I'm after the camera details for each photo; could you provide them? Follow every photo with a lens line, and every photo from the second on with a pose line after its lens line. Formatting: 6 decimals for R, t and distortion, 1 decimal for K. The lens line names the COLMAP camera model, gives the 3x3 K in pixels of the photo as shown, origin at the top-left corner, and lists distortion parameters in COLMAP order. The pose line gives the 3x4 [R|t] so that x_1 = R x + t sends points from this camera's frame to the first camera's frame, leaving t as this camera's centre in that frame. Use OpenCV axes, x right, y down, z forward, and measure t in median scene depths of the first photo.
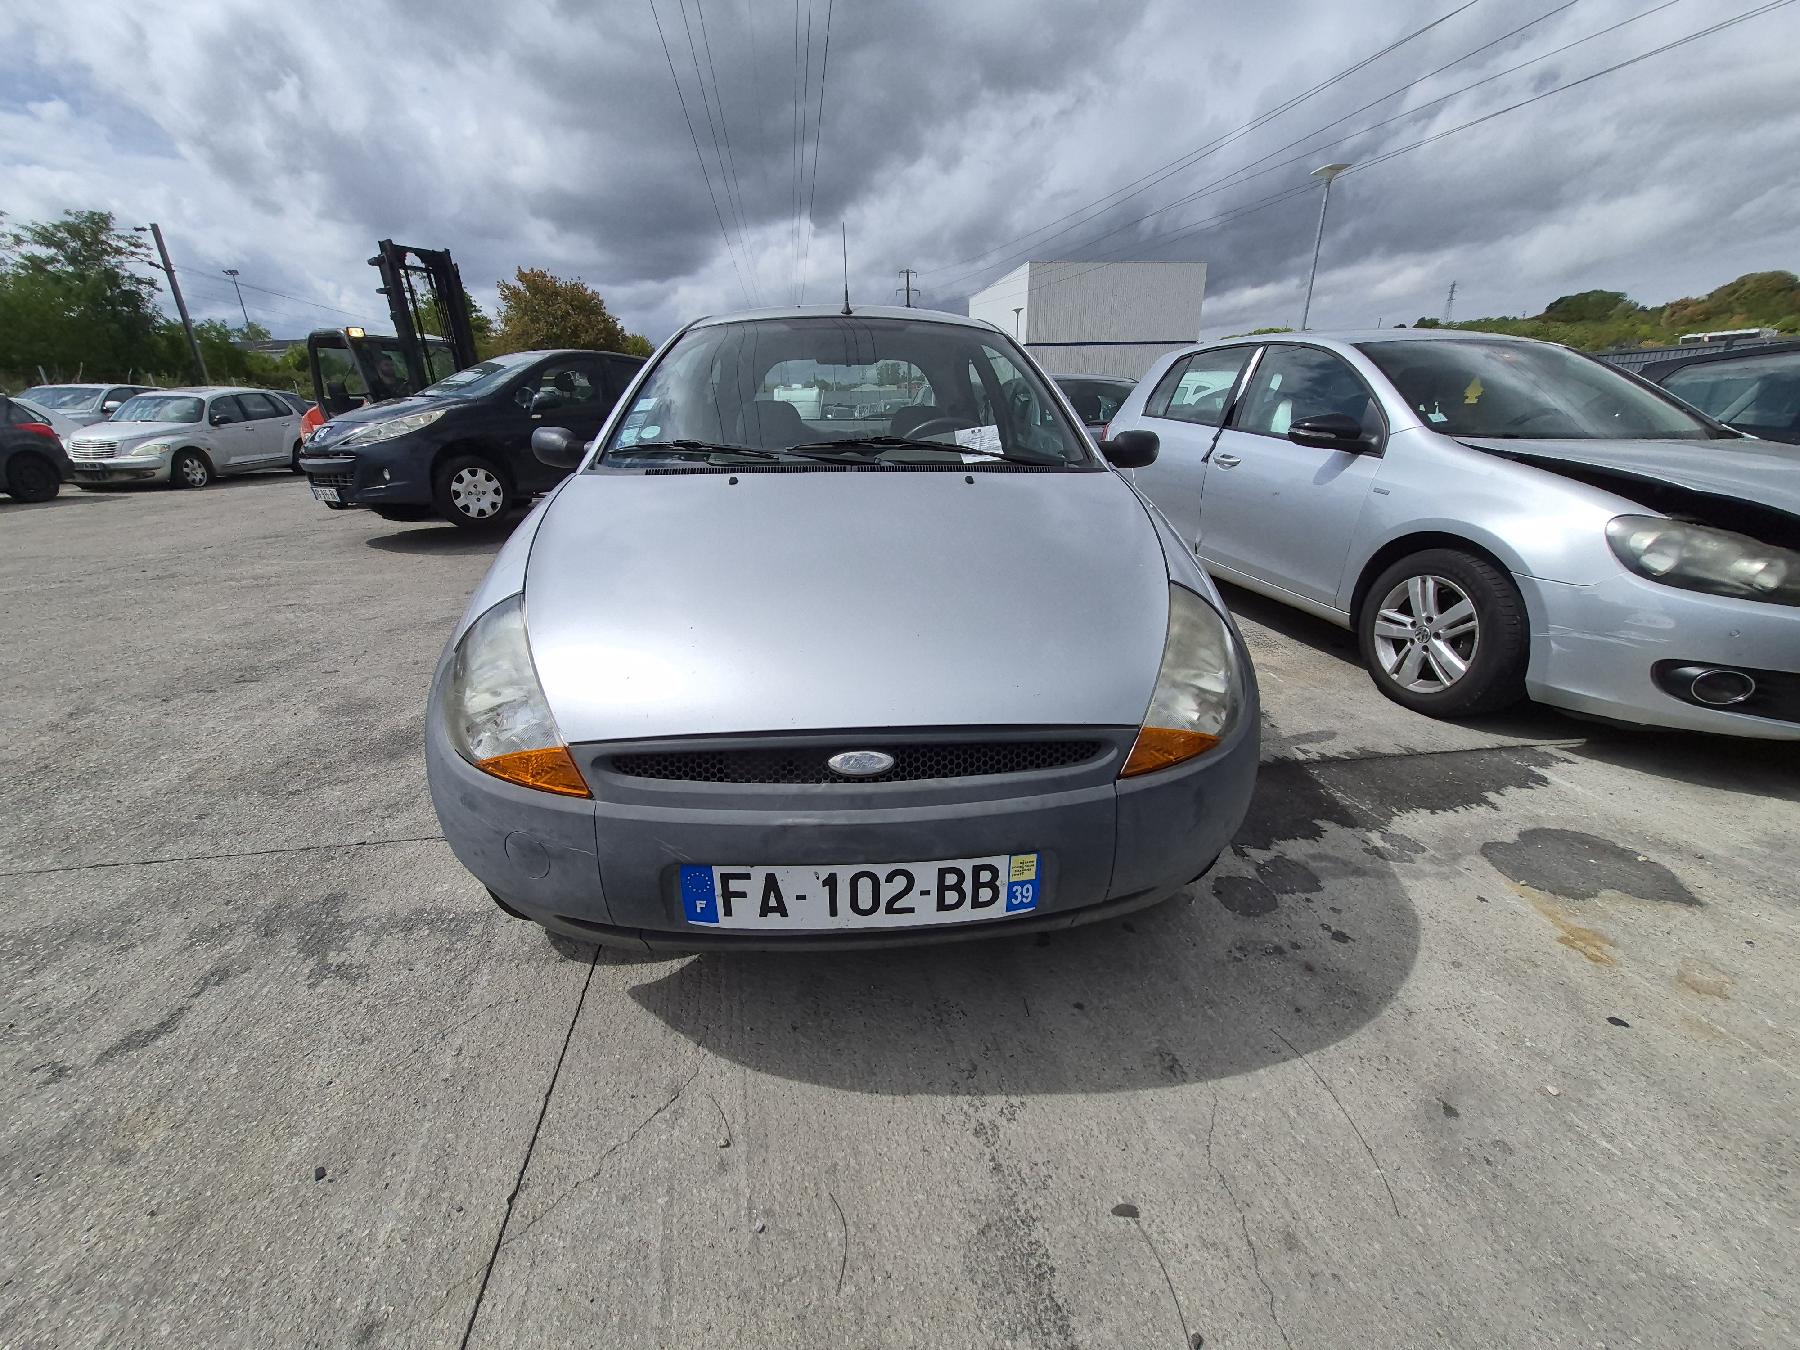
lens RADIAL K [[709.6, 0, 895.8], [0, 709.6, 657.9], [0, 0, 1]] dist [0.003930, -0.001096]
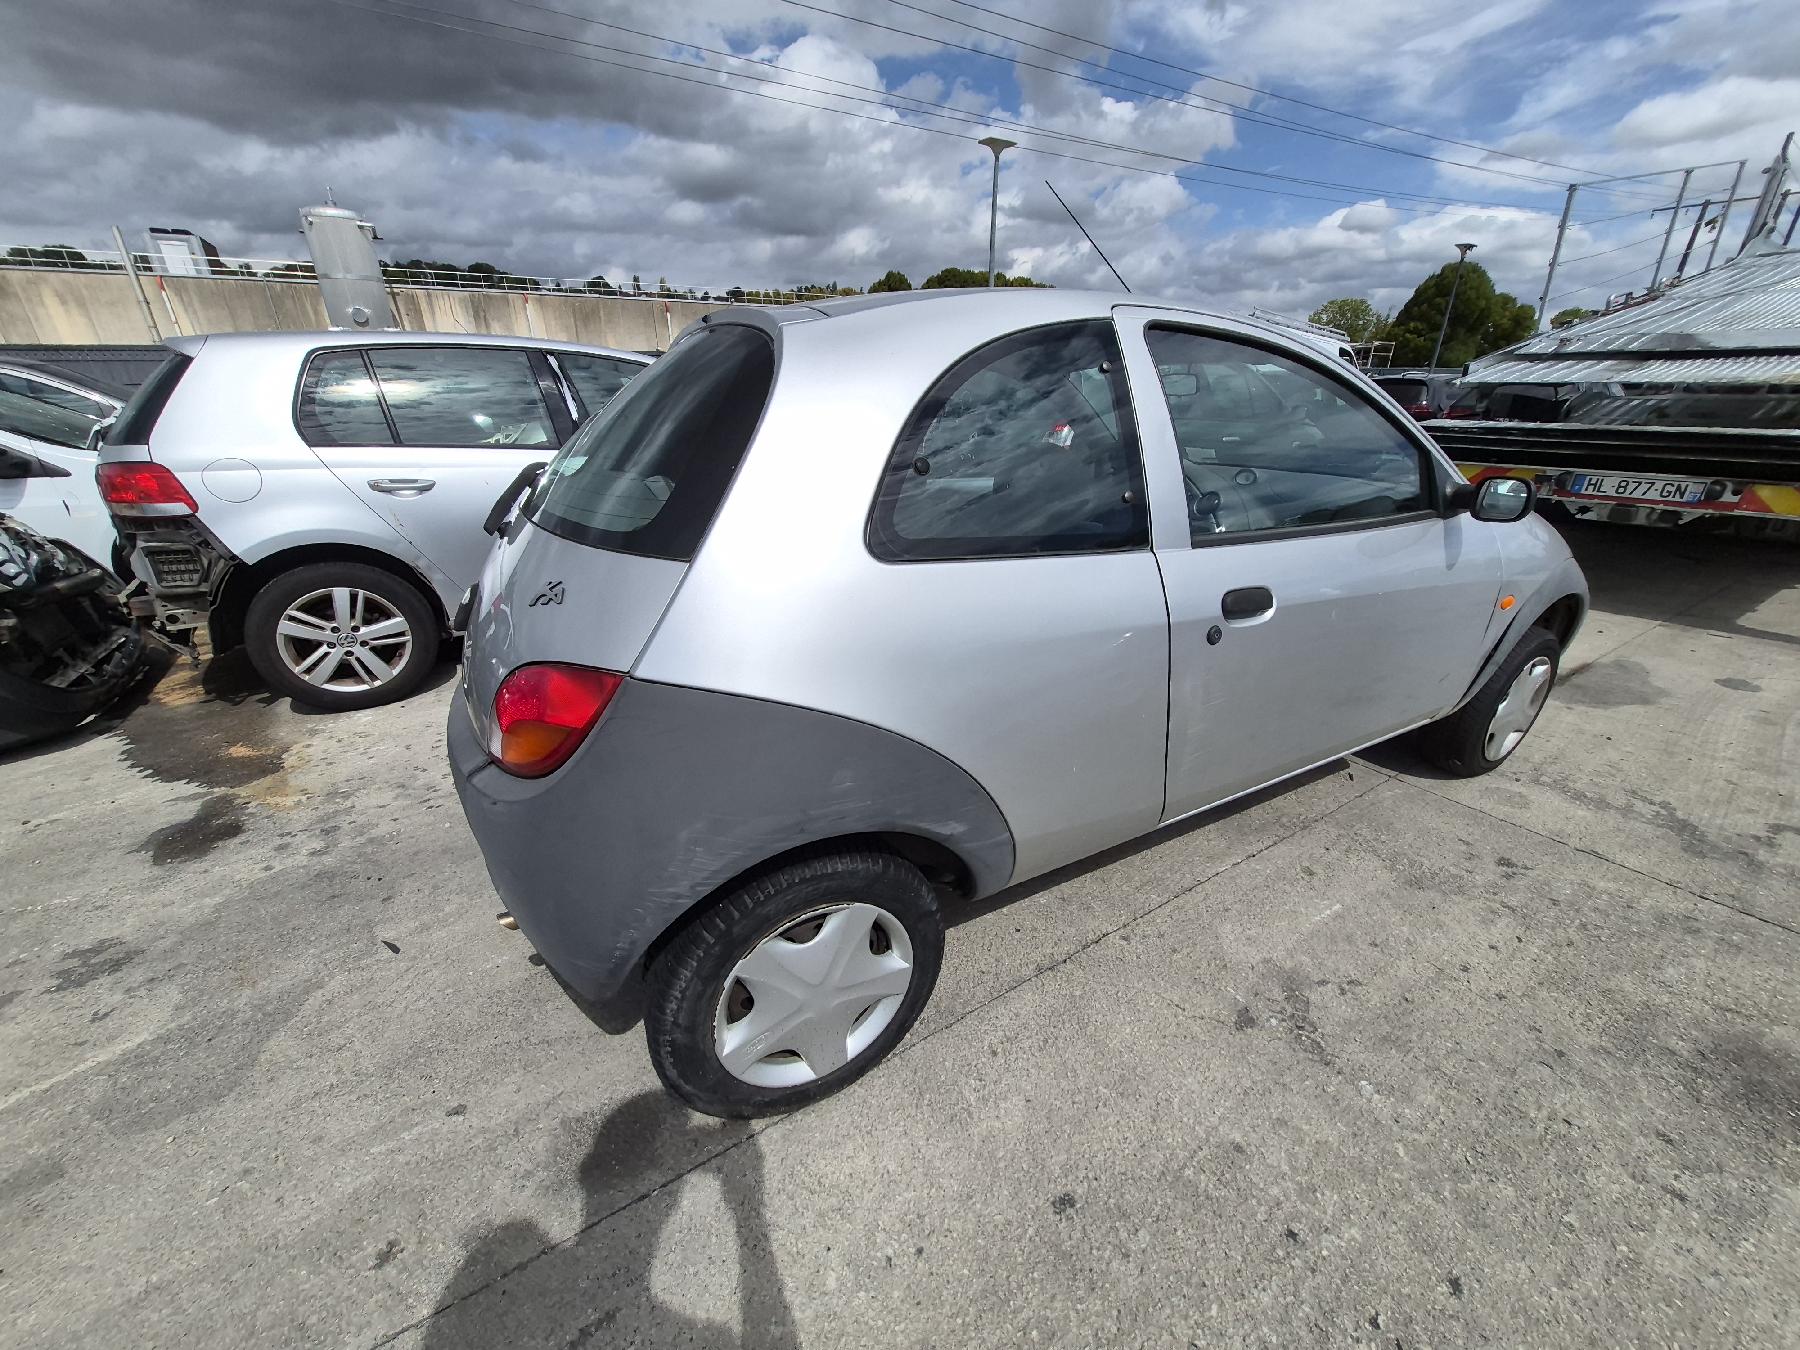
lens RADIAL K [[709.6, 0, 887.7], [0, 709.6, 683.6], [0, 0, 1]] dist [0.003930, -0.001096]
pose [[-0.412794, -0.345108, 0.842912, -1.129559], [0.308973, 0.817509, 0.486019, -0.886781], [-0.856818, 0.461063, -0.230833, 2.284449]]
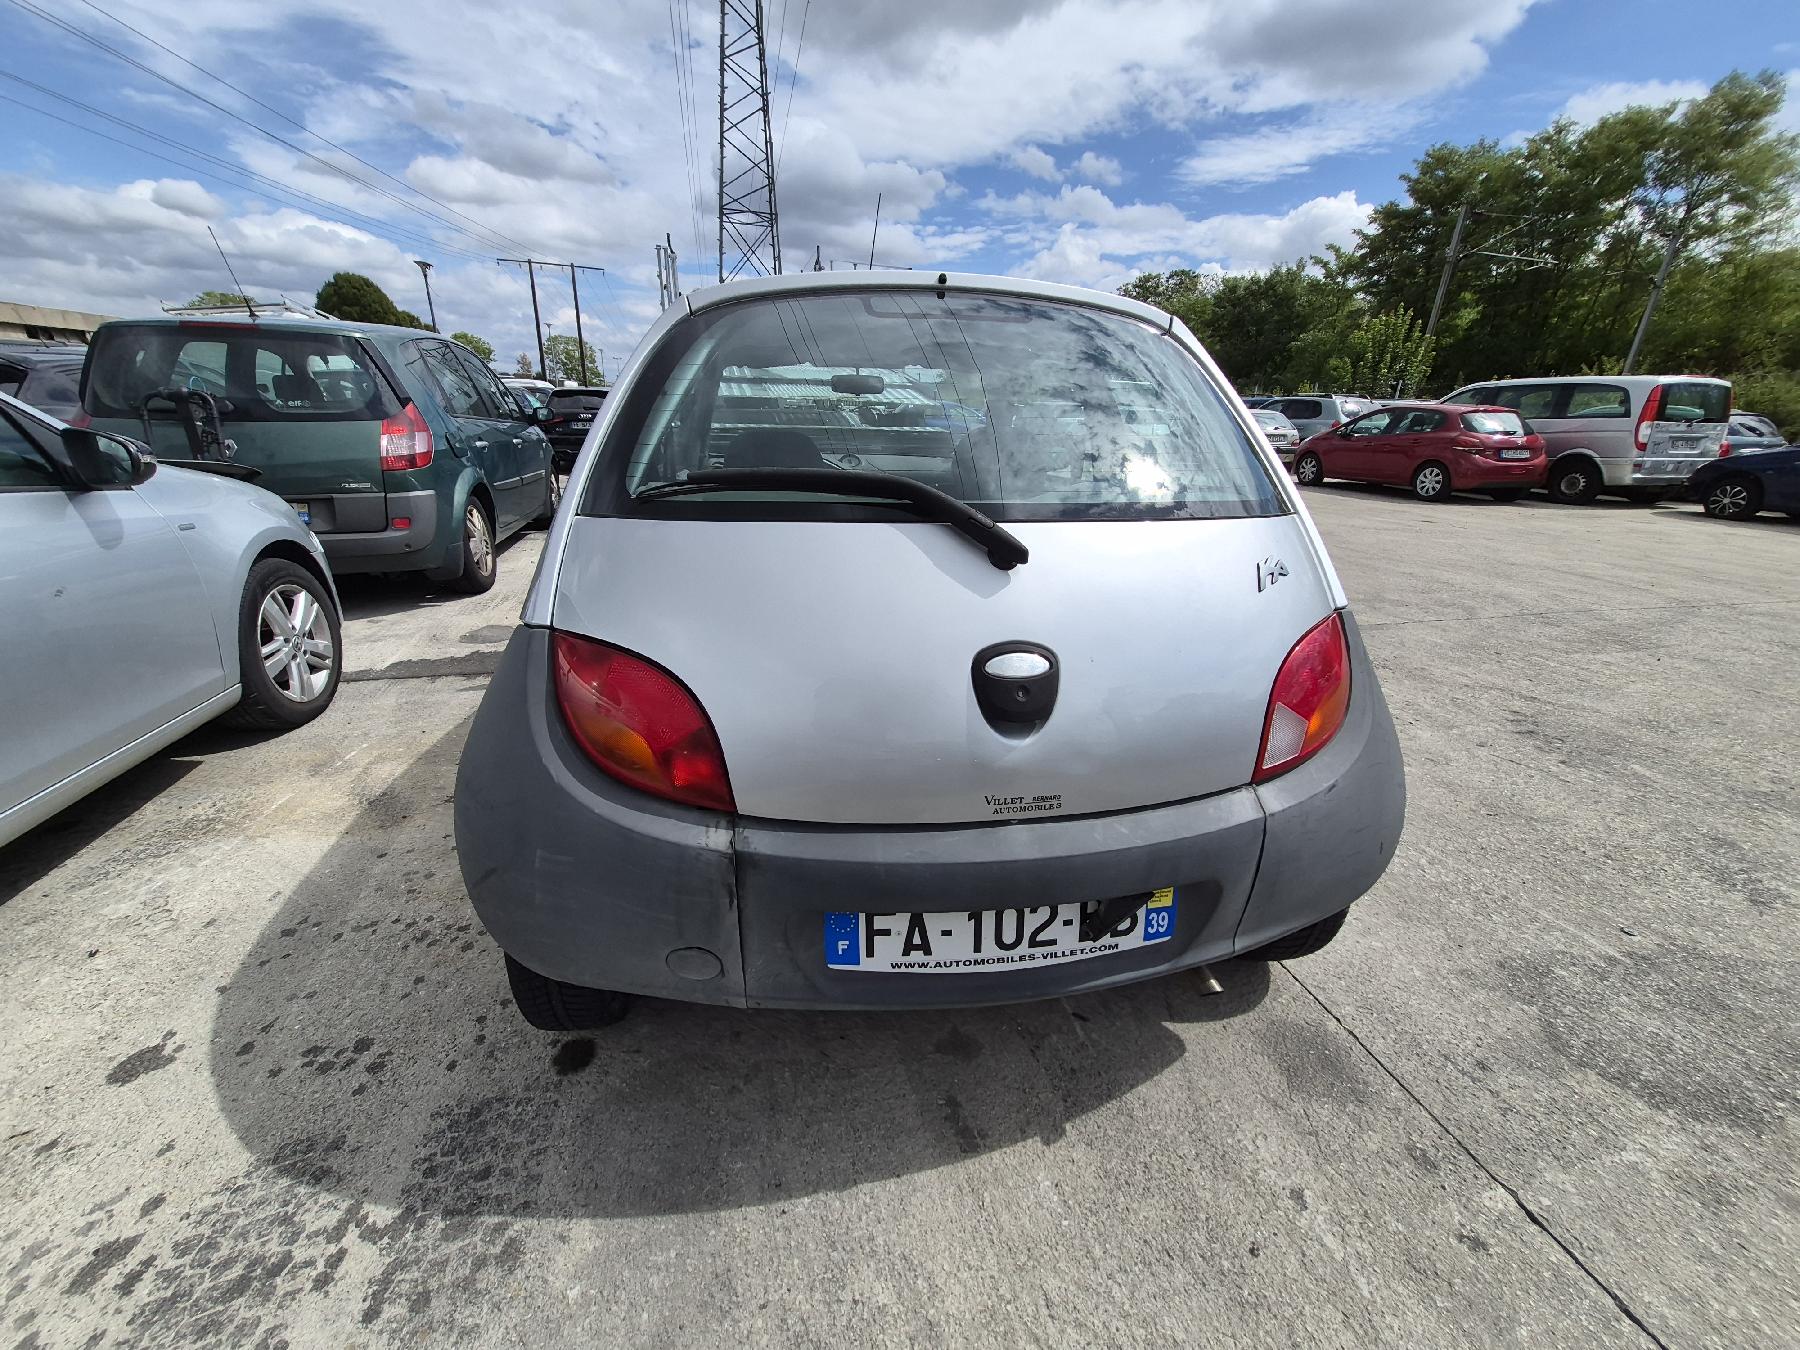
lens RADIAL K [[709.6, 0, 891.2], [0, 709.6, 701.9], [0, 0, 1]] dist [0.003930, -0.001096]
pose [[-0.996465, 0.014718, -0.082712, -0.022910], [-0.044345, 0.744063, 0.666637, -1.042275], [0.071354, 0.667948, -0.740780, 2.880138]]
